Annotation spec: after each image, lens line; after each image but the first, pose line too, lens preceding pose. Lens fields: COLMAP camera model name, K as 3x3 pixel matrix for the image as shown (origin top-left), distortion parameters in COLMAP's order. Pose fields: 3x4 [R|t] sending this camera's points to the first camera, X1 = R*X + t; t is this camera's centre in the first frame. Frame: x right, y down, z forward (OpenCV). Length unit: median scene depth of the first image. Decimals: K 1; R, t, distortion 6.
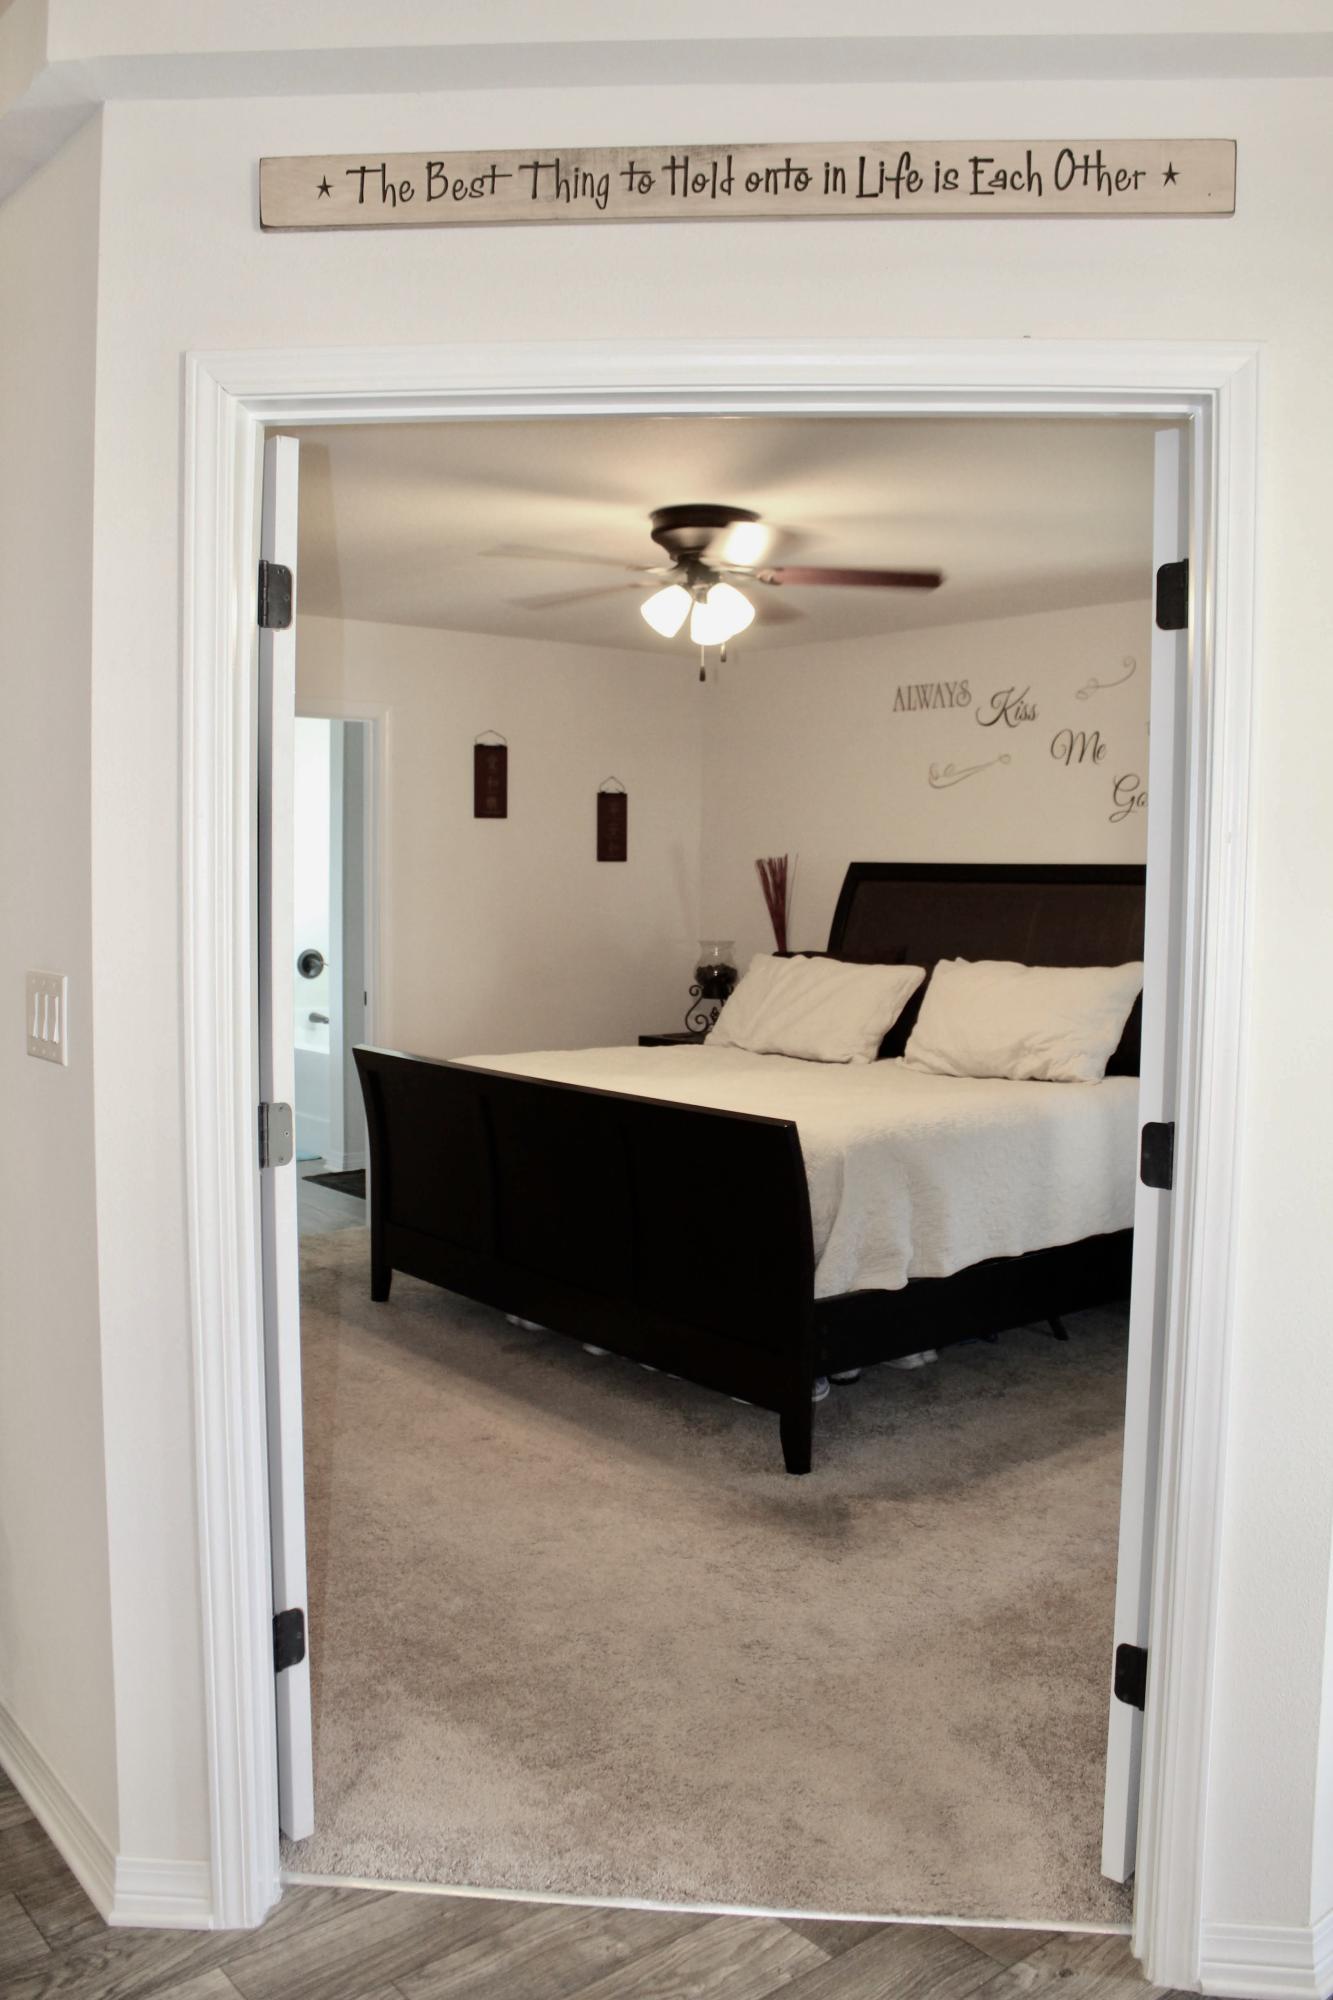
lens RADIAL K [[1657.4, 0, 666.5], [0, 1657.4, 1000.0], [0, 0, 1]] dist [-0.171165, 0.144547]
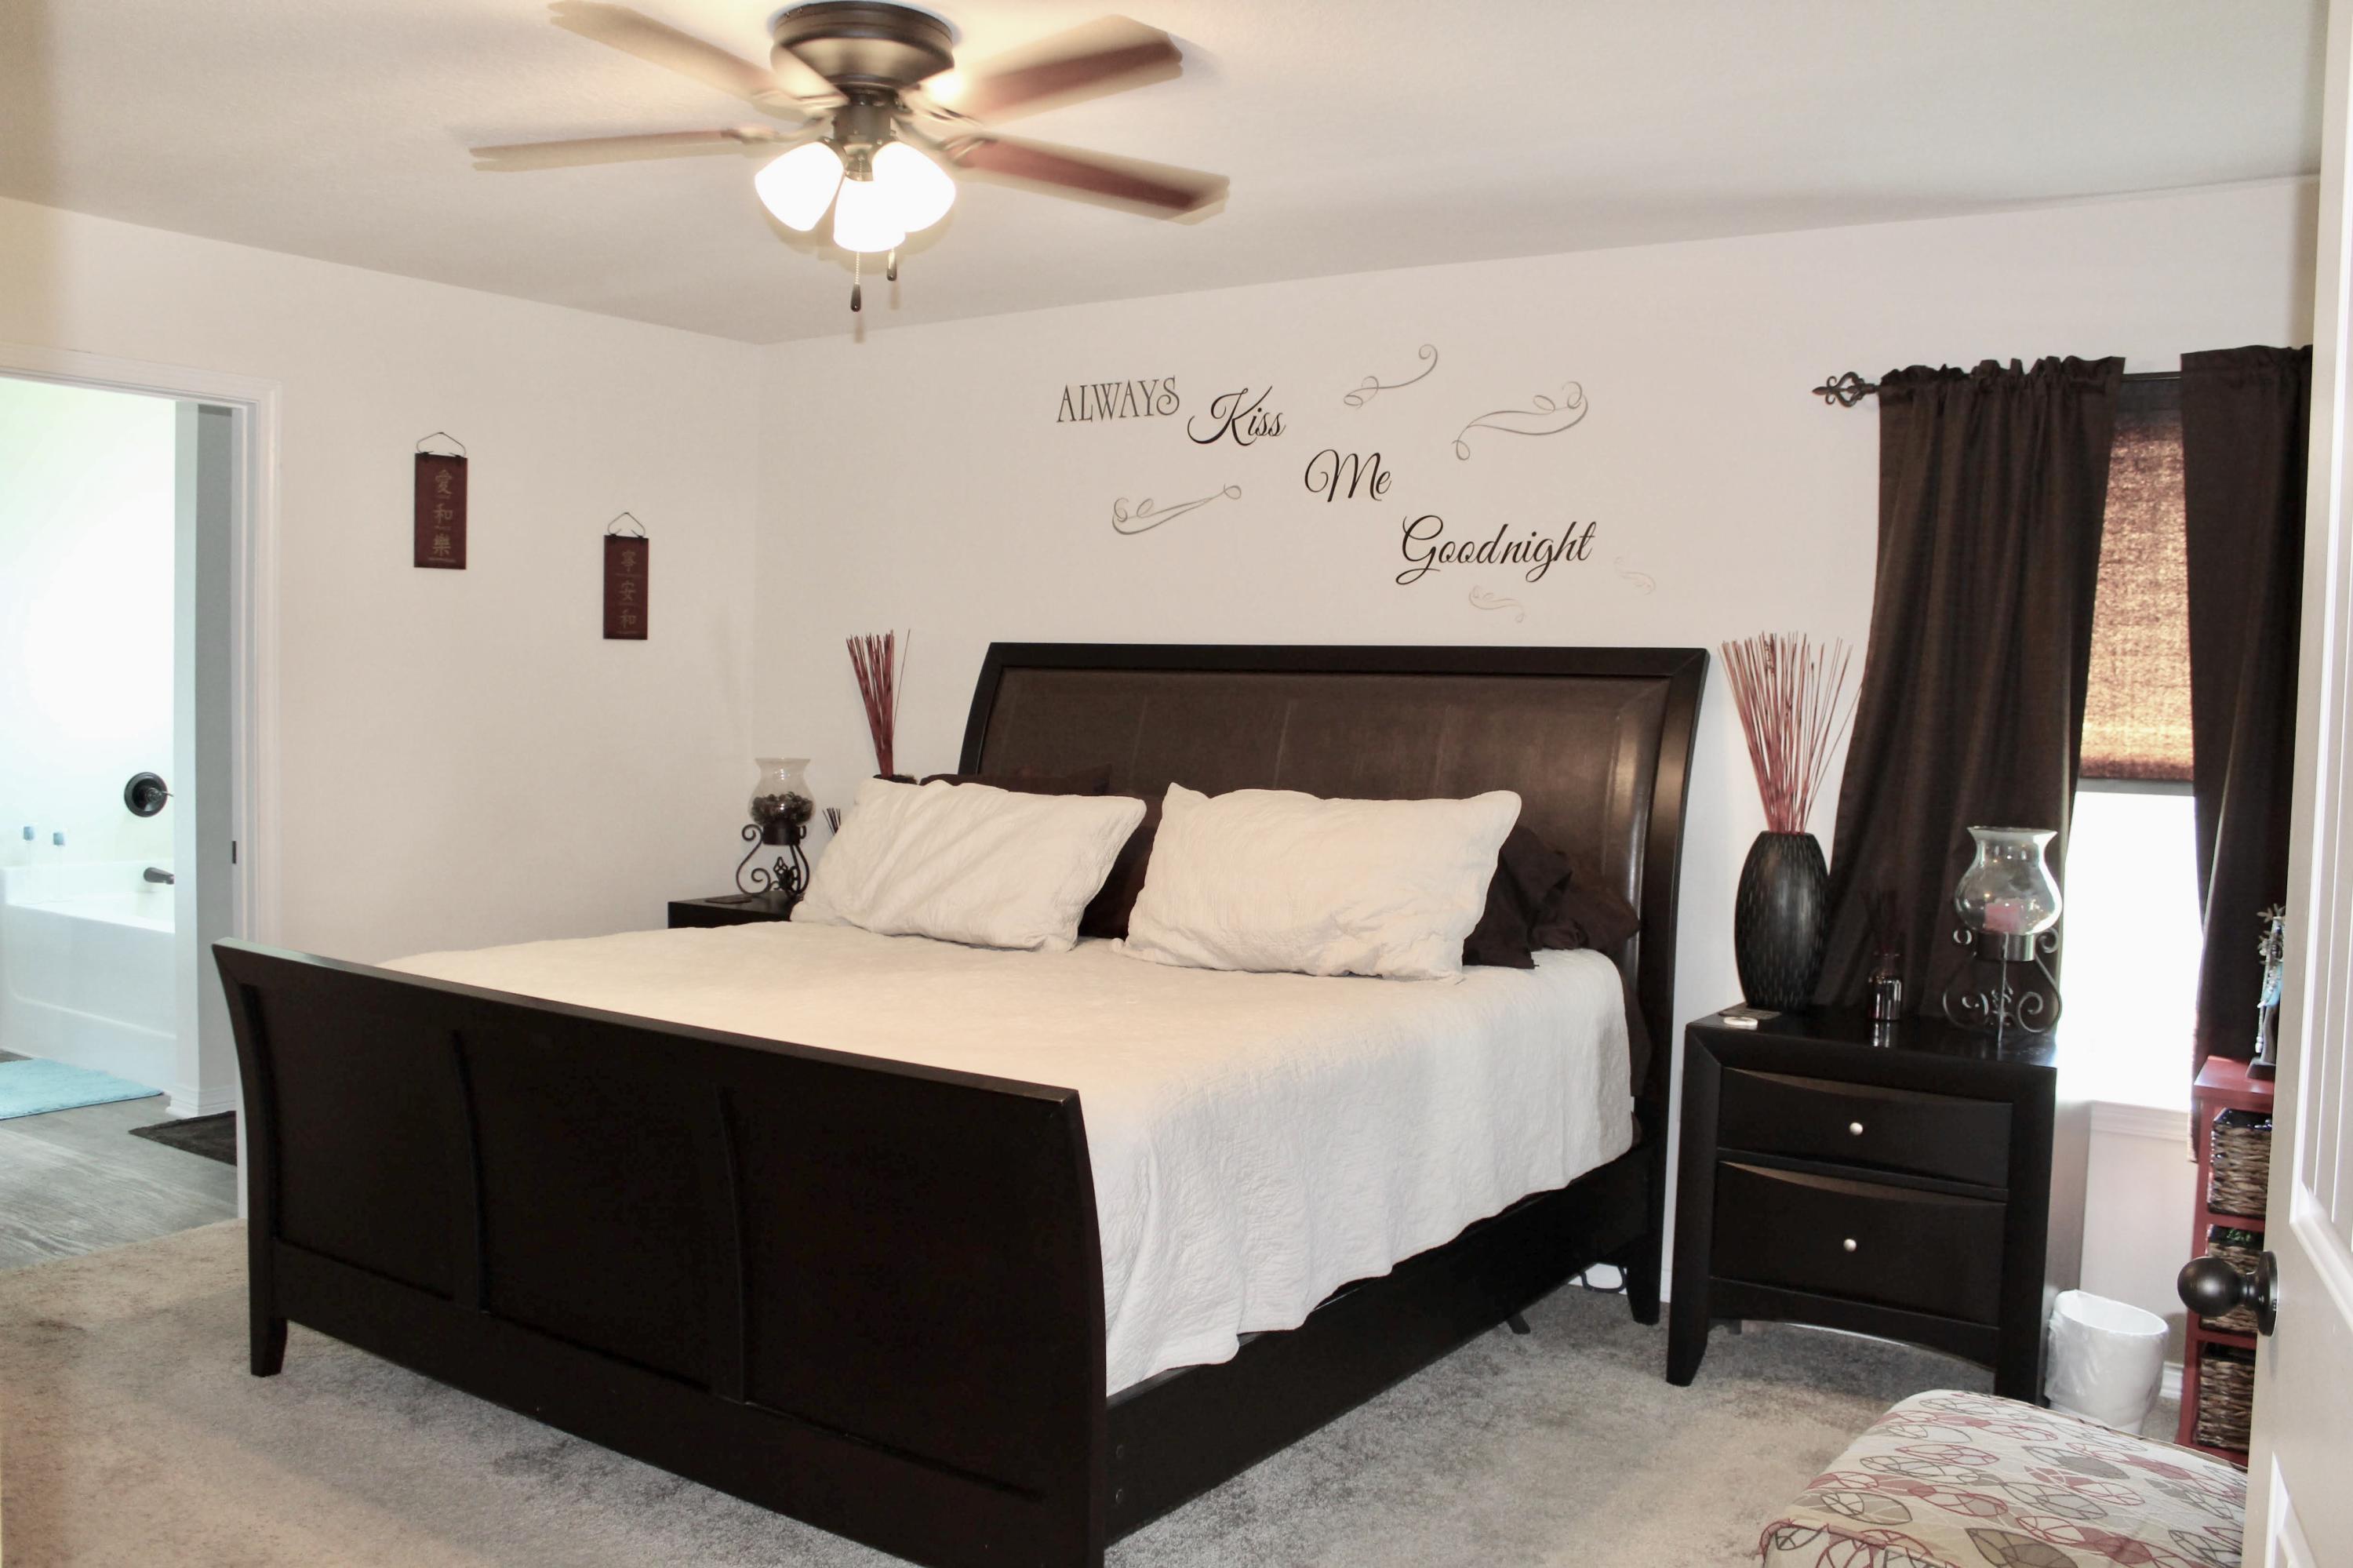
lens RADIAL K [[1950.0, 0, 1176.5], [0, 1950.0, 784.0], [0, 0, 1]] dist [-0.171165, 0.144547]
pose [[0.959780, -0.003477, 0.280733, -0.045061], [0.009891, 0.999721, -0.021430, -0.008545], [-0.280580, 0.023345, 0.959547, 0.239802]]
